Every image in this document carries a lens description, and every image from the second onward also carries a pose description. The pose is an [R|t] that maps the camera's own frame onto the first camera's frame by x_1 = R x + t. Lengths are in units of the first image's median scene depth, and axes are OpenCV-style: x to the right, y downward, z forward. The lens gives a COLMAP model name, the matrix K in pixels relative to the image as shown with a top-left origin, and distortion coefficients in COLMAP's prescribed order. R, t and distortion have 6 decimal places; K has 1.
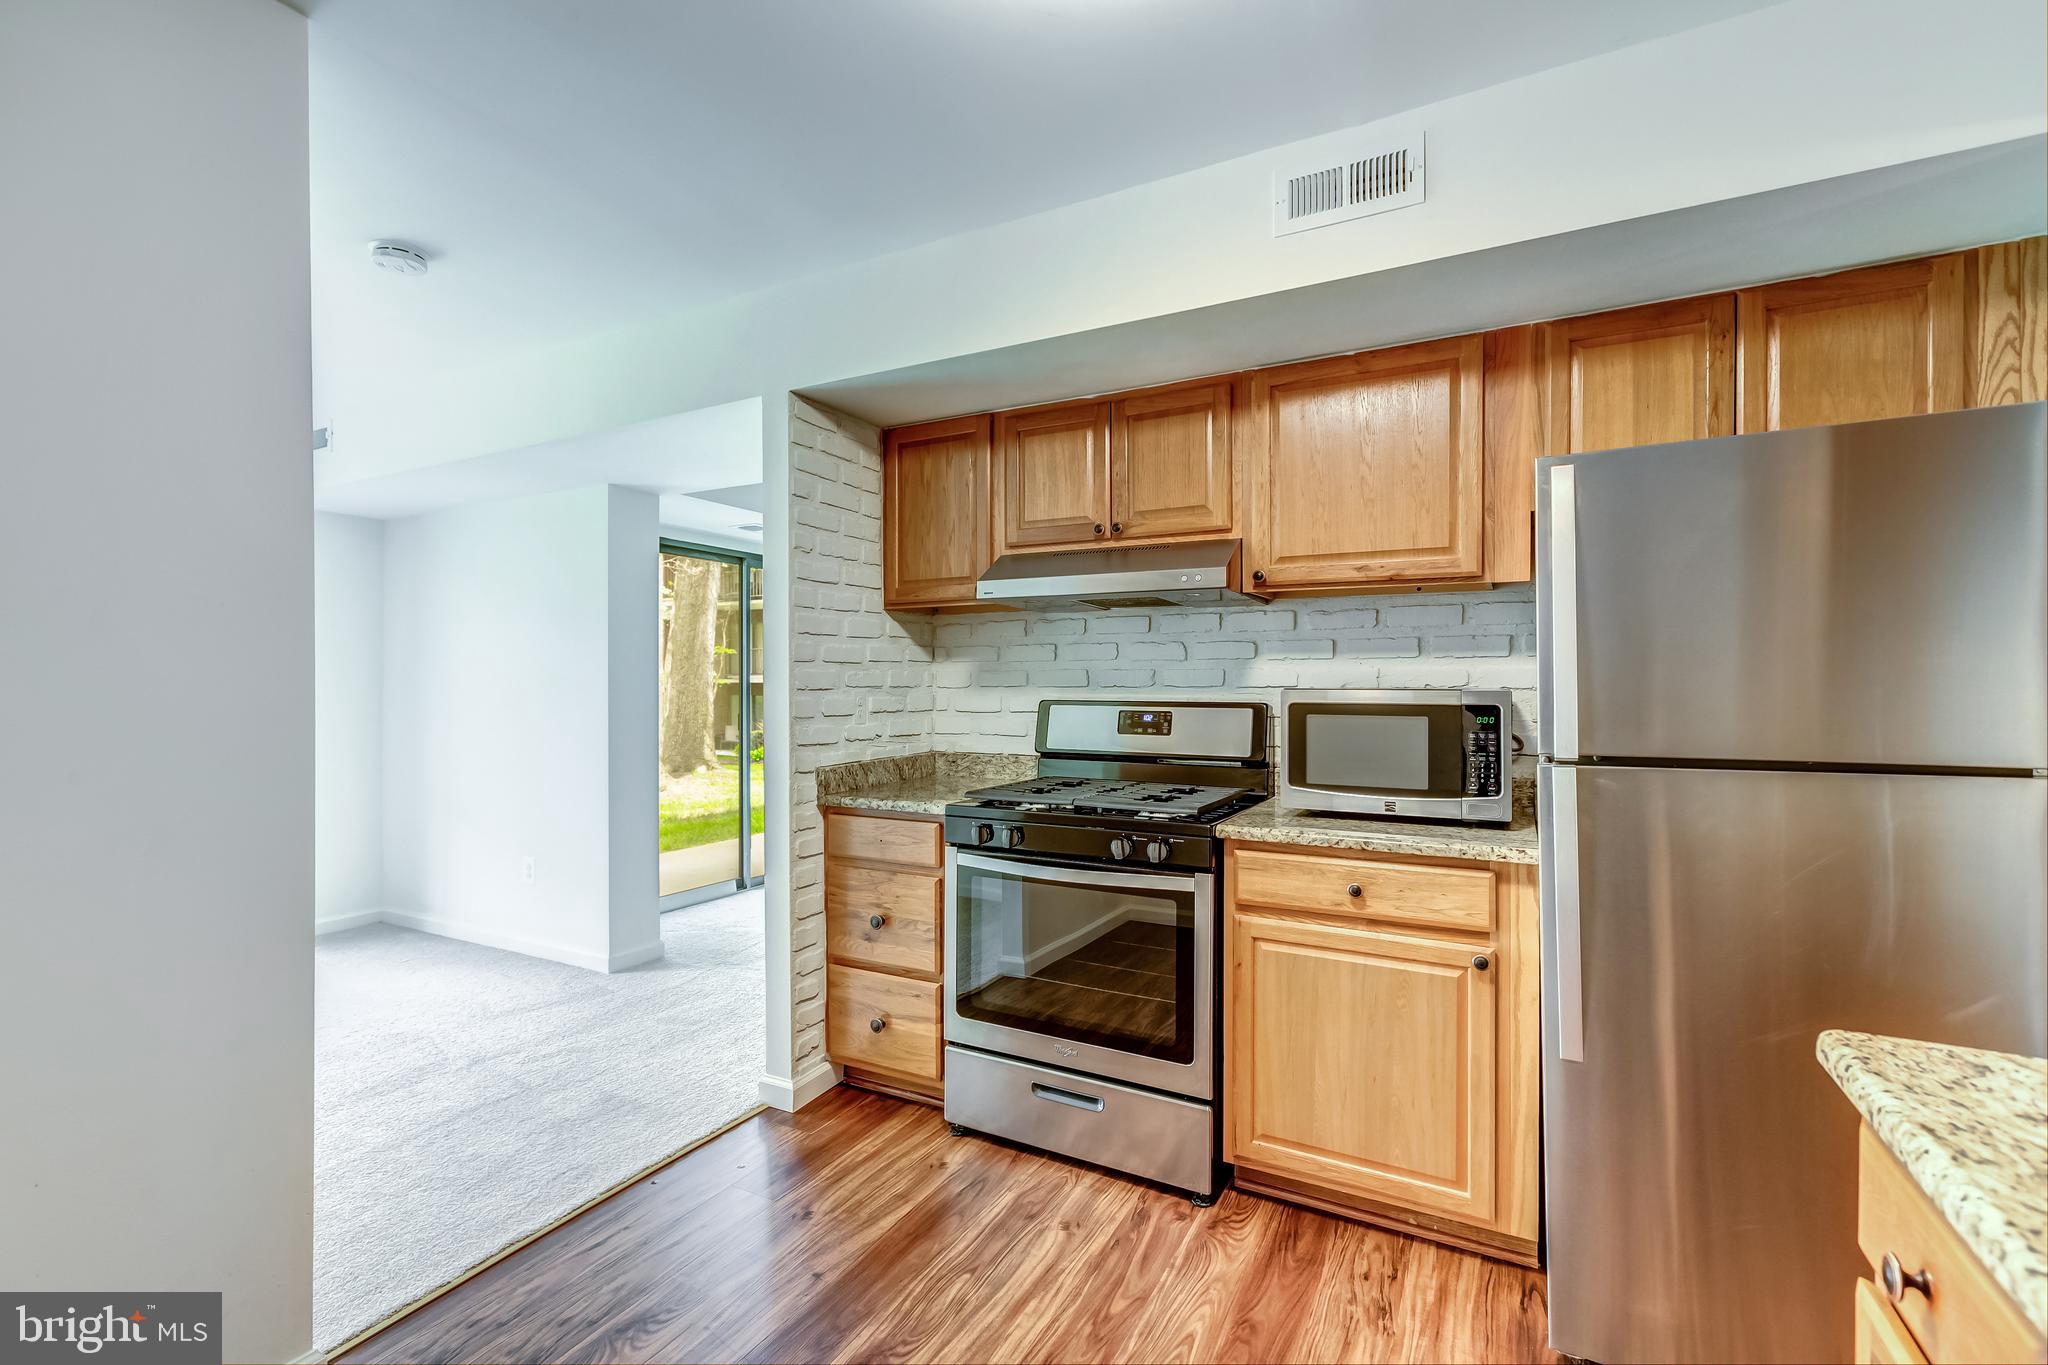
lens RADIAL K [[946.3, 0, 1000.9], [0, 946.3, 678.2], [0, 0, 1]] dist [0.004273, 0.000547]
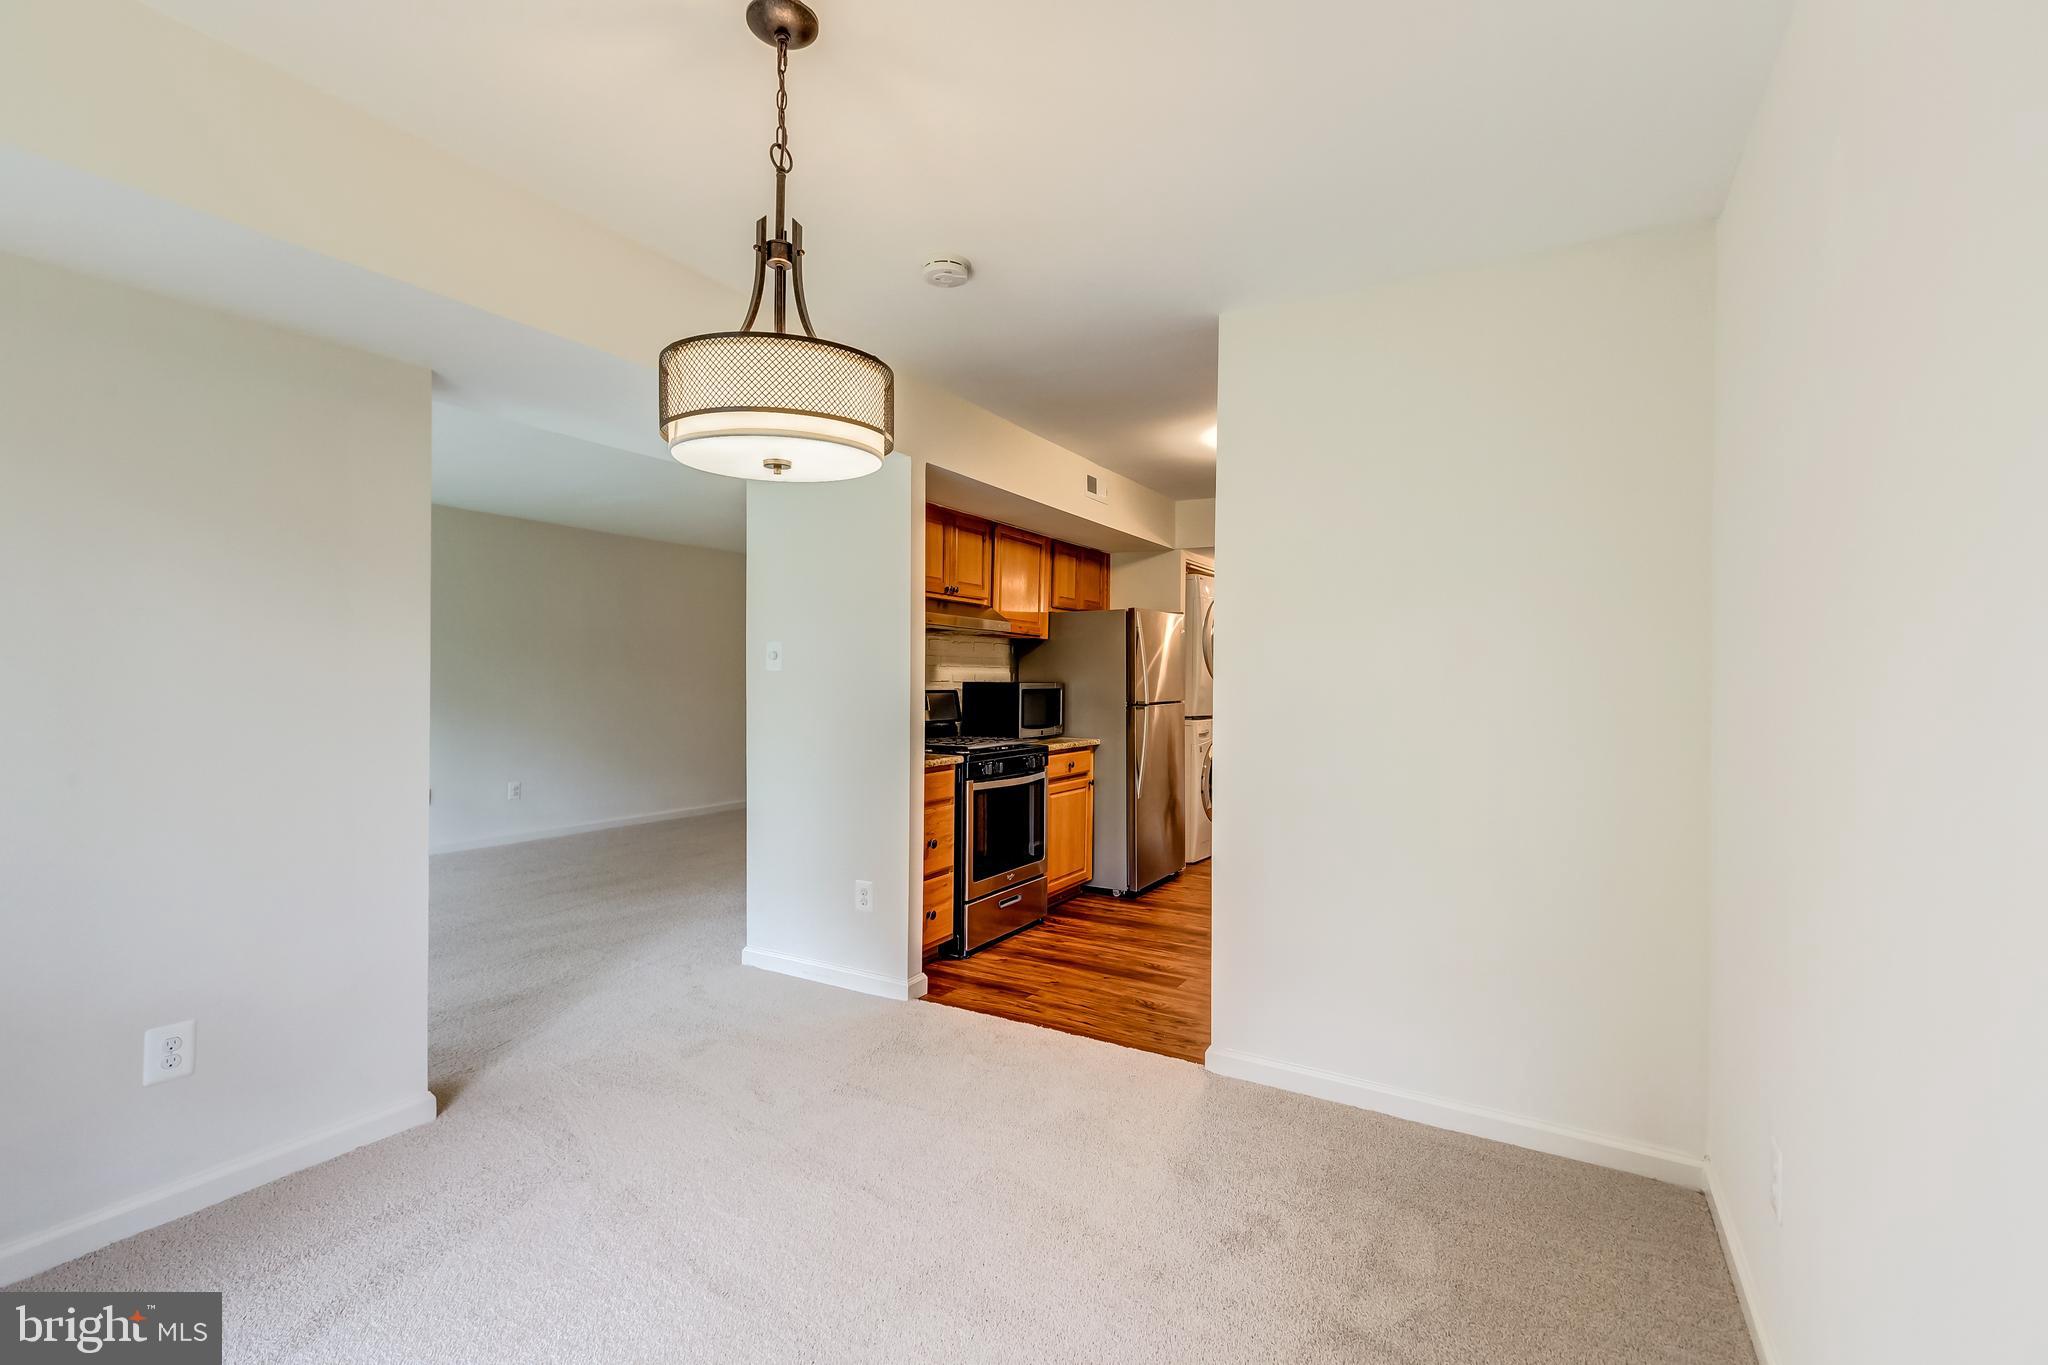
lens RADIAL K [[913.5, 0, 1078.2], [0, 913.5, 678.8], [0, 0, 1]] dist [0.002926, 0.000384]
pose [[-0.037678, -0.003117, 0.999285, -1.906857], [-0.012797, 0.999915, 0.002636, -0.004443], [-0.999208, -0.012688, -0.037714, 1.028188]]
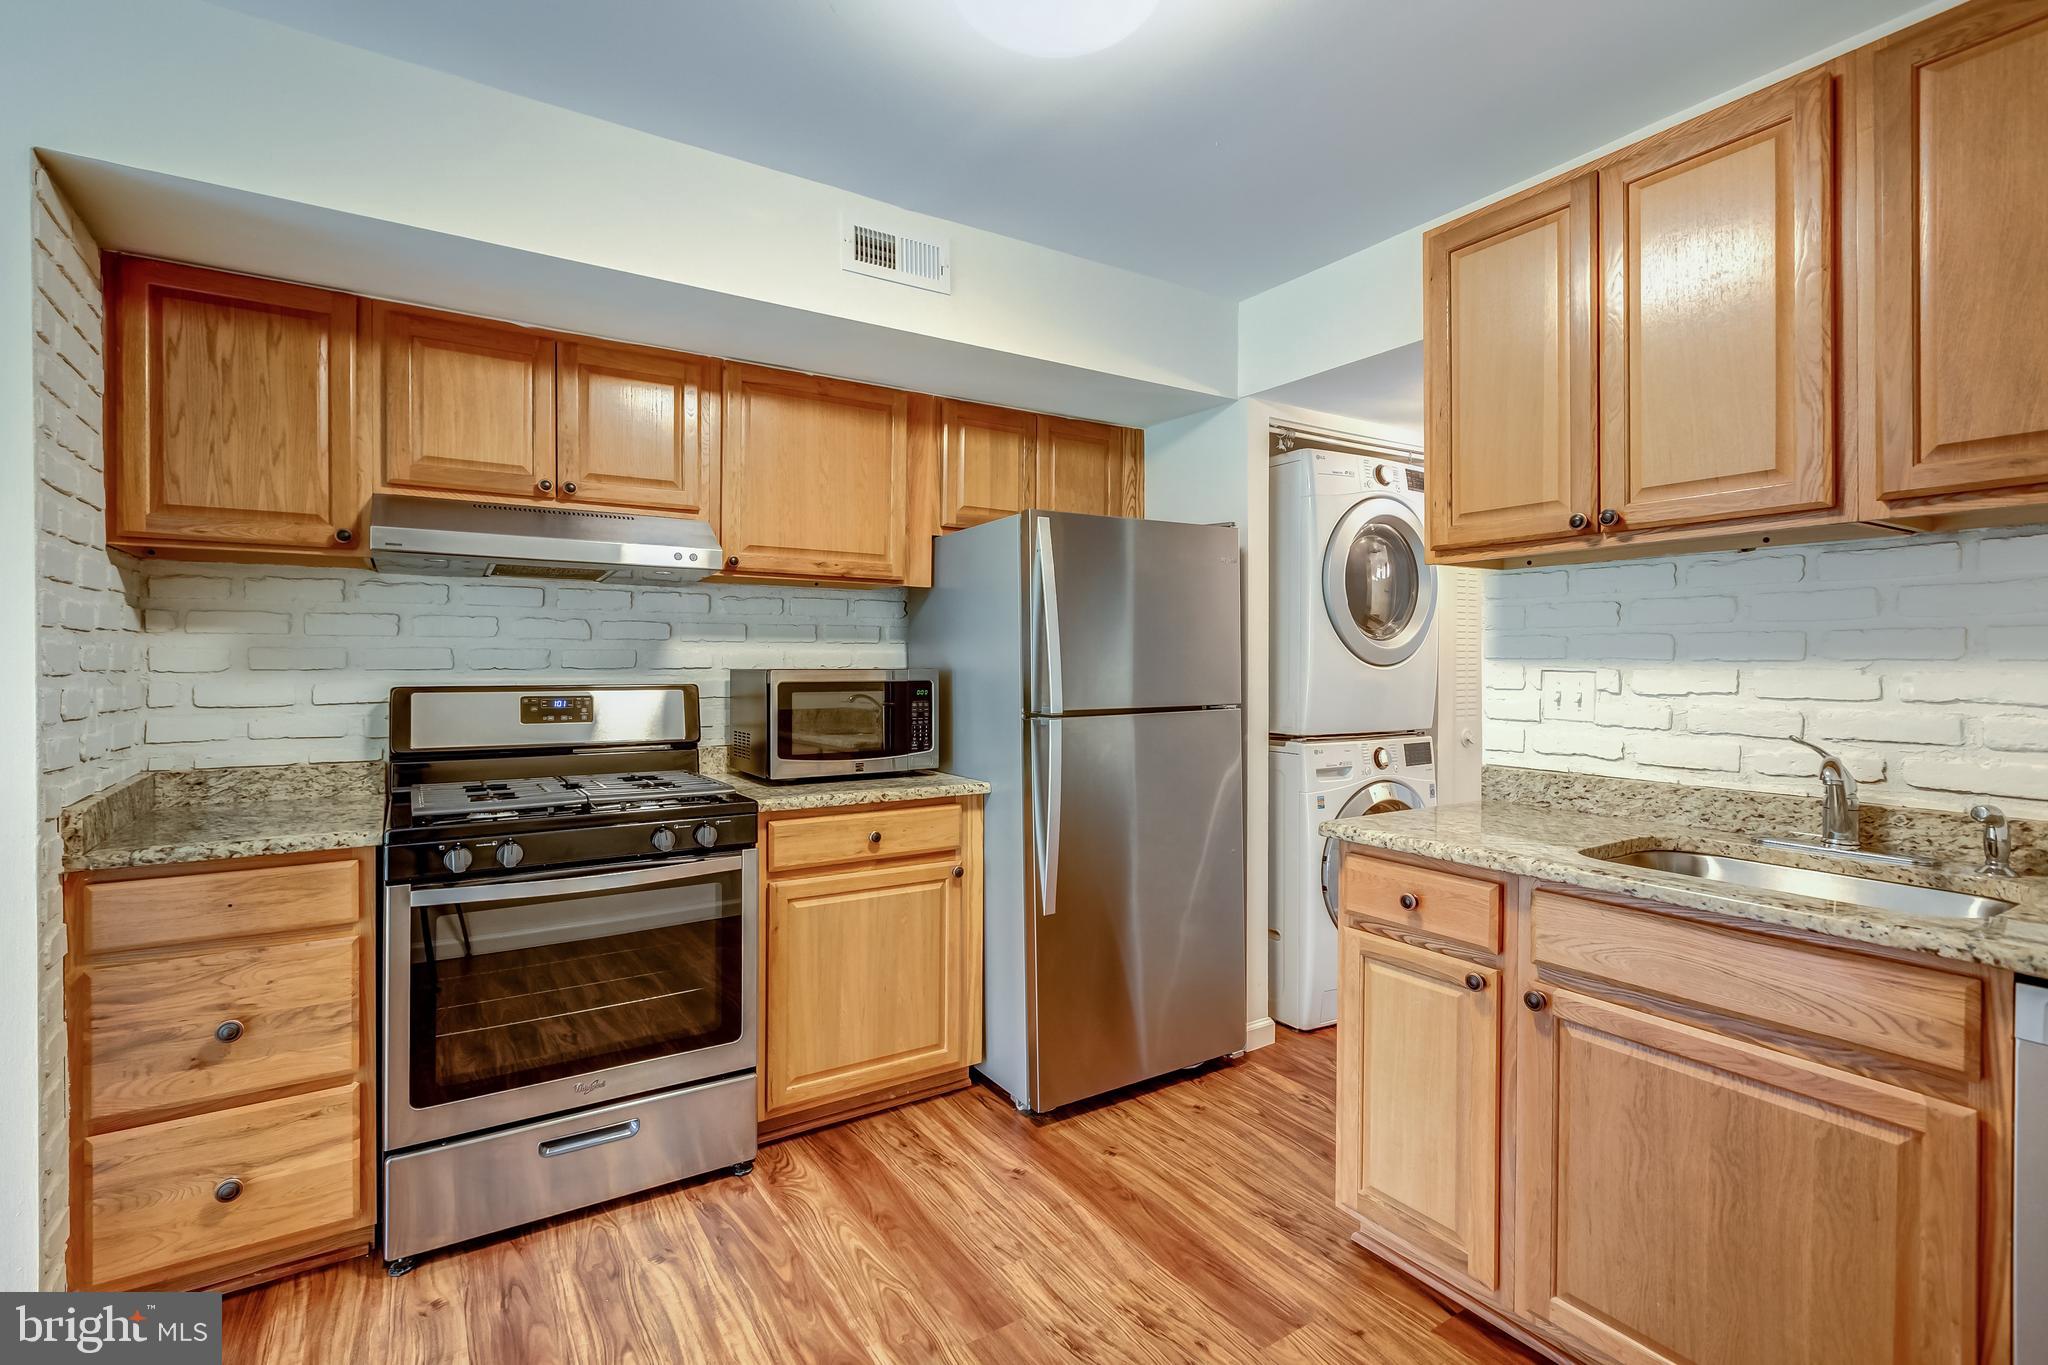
lens RADIAL K [[929.0, 0, 1089.6], [0, 929.0, 666.1], [0, 0, 1]] dist [0.003613, 0.000004]
pose [[0.444201, -0.002108, 0.895924, -0.531801], [-0.002707, 0.999990, 0.003694, 0.002791], [-0.895923, -0.004066, 0.444191, 0.224020]]
